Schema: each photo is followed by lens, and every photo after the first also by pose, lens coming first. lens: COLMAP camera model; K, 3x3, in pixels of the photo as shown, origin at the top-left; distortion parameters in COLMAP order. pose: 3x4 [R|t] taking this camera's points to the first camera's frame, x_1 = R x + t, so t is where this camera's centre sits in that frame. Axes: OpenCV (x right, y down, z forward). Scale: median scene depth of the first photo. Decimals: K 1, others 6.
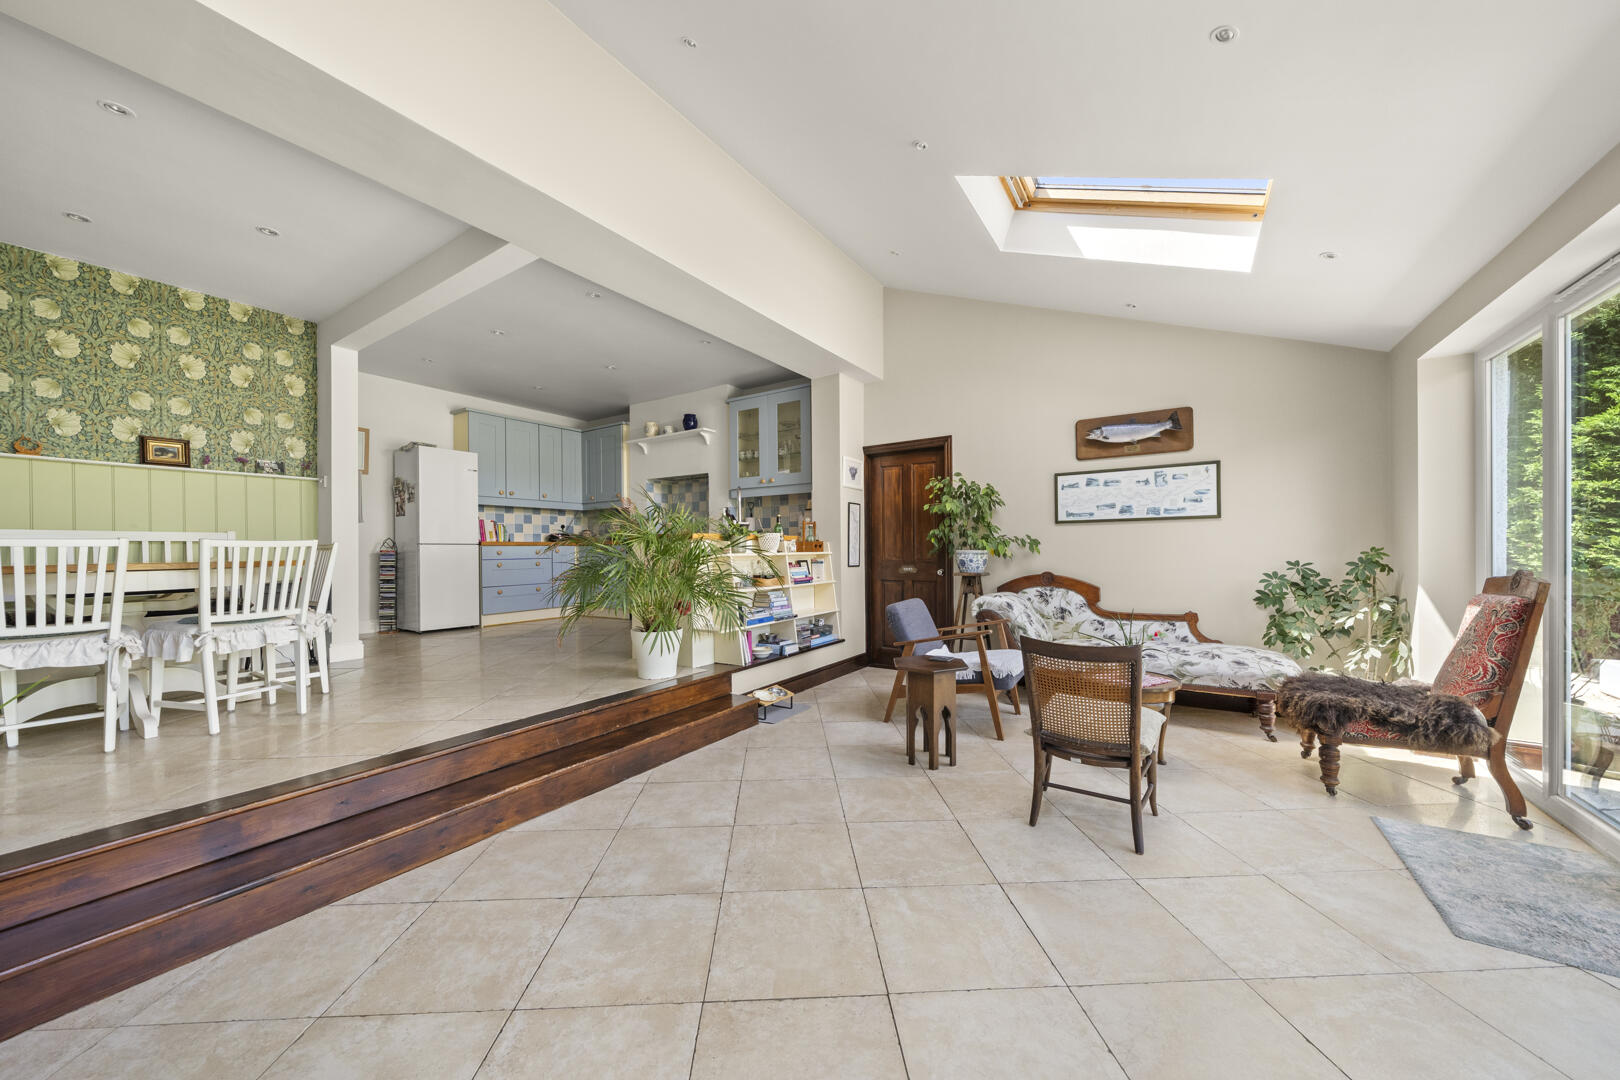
lens RADIAL K [[557.3, 0, 796.9], [0, 557.3, 549.3], [0, 0, 1]] dist [-0.001075, -0.000465]
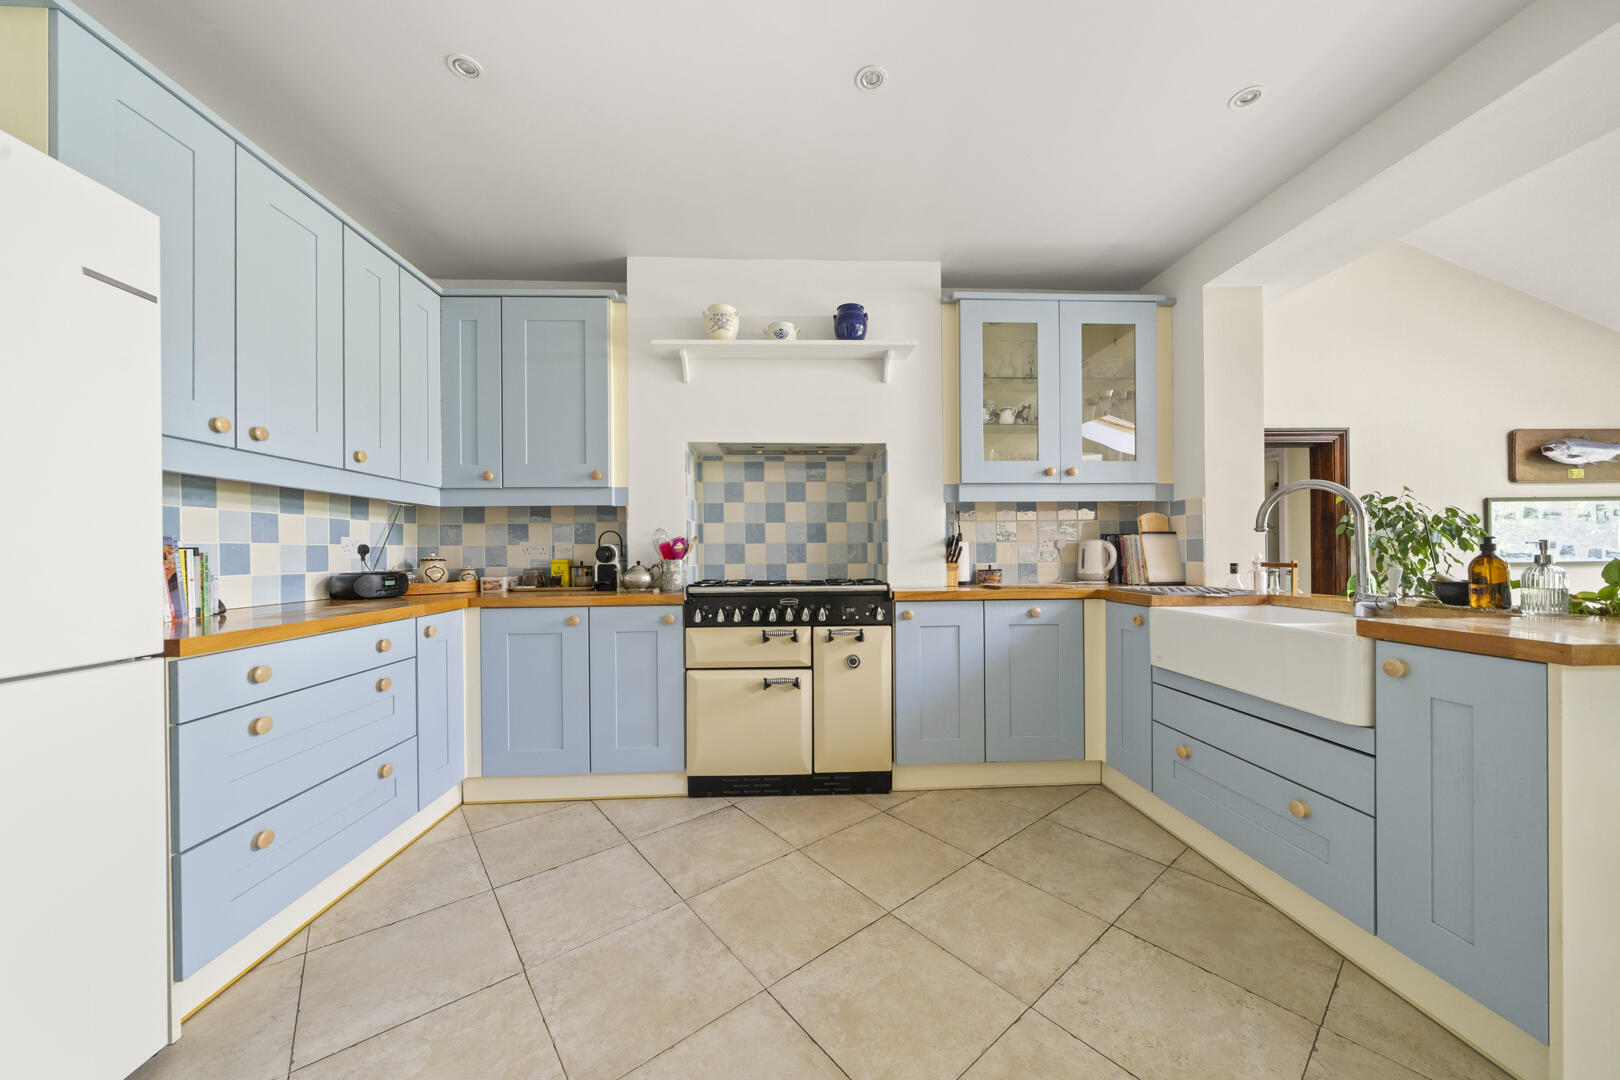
lens RADIAL K [[557.3, 0, 808.5], [0, 557.3, 553.1], [0, 0, 1]] dist [-0.001075, -0.000465]
pose [[0.800921, 0.000137, 0.598771, -0.470239], [0.002333, 0.999992, -0.003350, -0.042501], [-0.598766, 0.004080, 0.800914, 0.642420]]
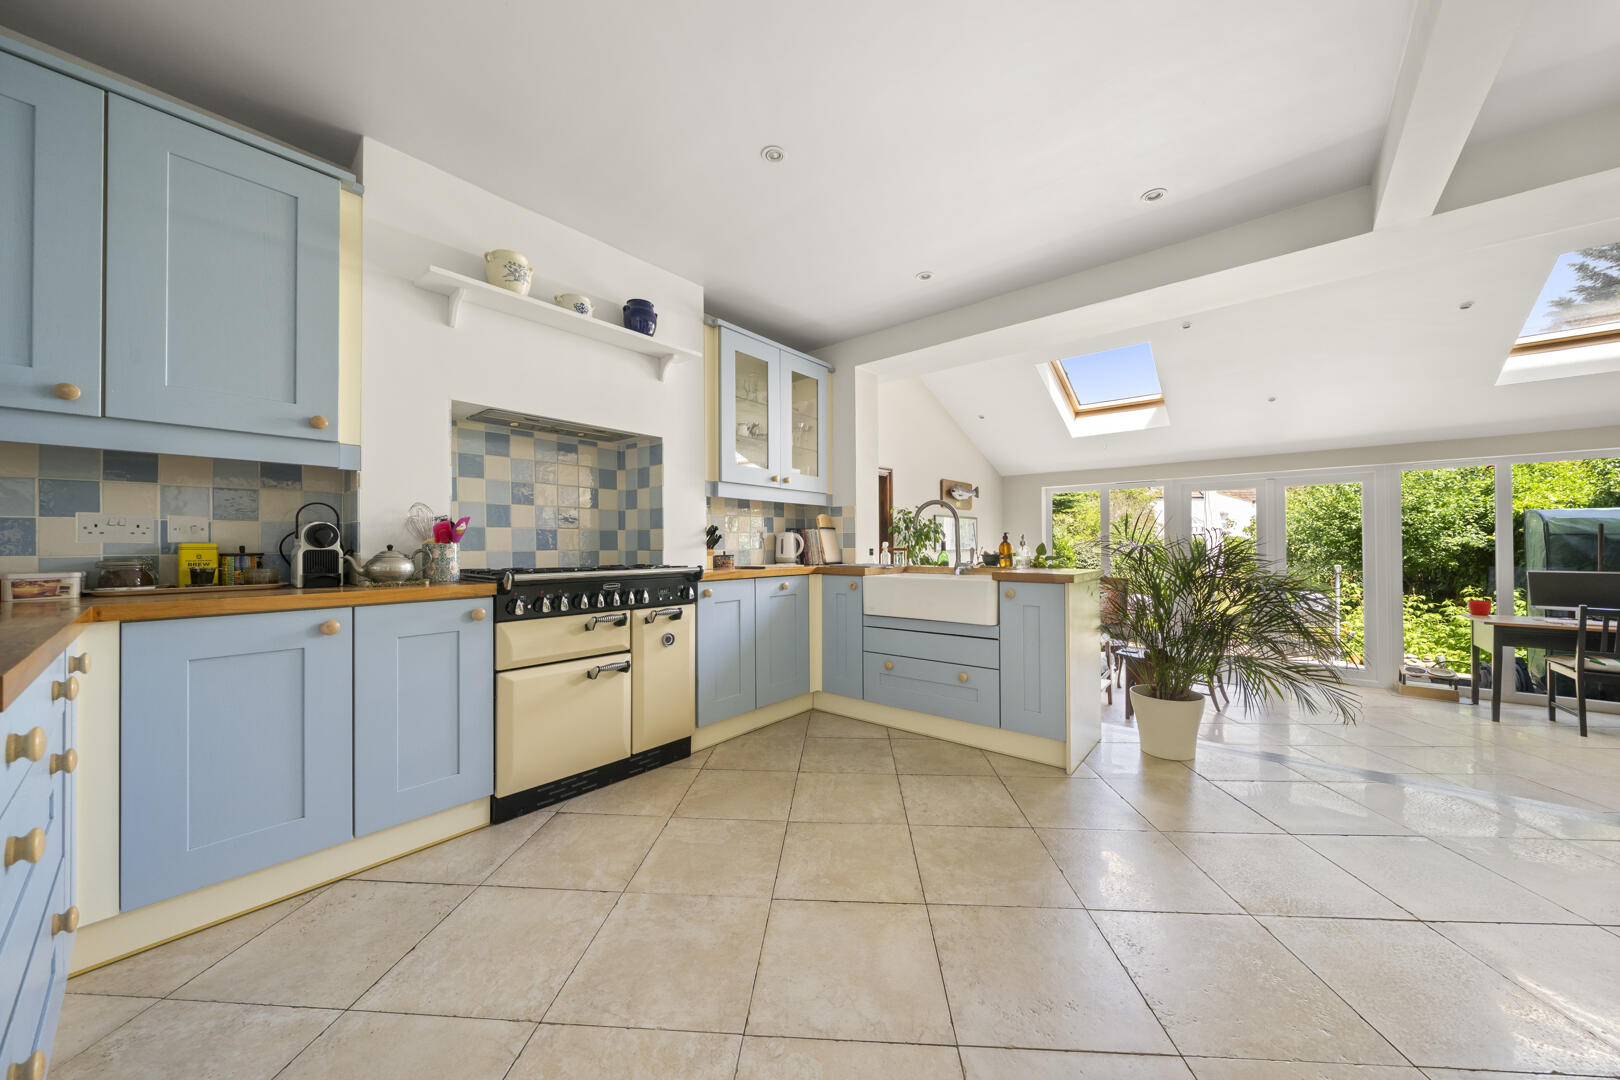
lens RADIAL K [[557.3, 0, 807.2], [0, 557.3, 542.7], [0, 0, 1]] dist [-0.001075, -0.000465]
pose [[0.100094, 0.013794, 0.994882, -0.616152], [0.004345, 0.999888, -0.014301, -0.033911], [-0.994969, 0.005754, 0.100023, 0.789764]]
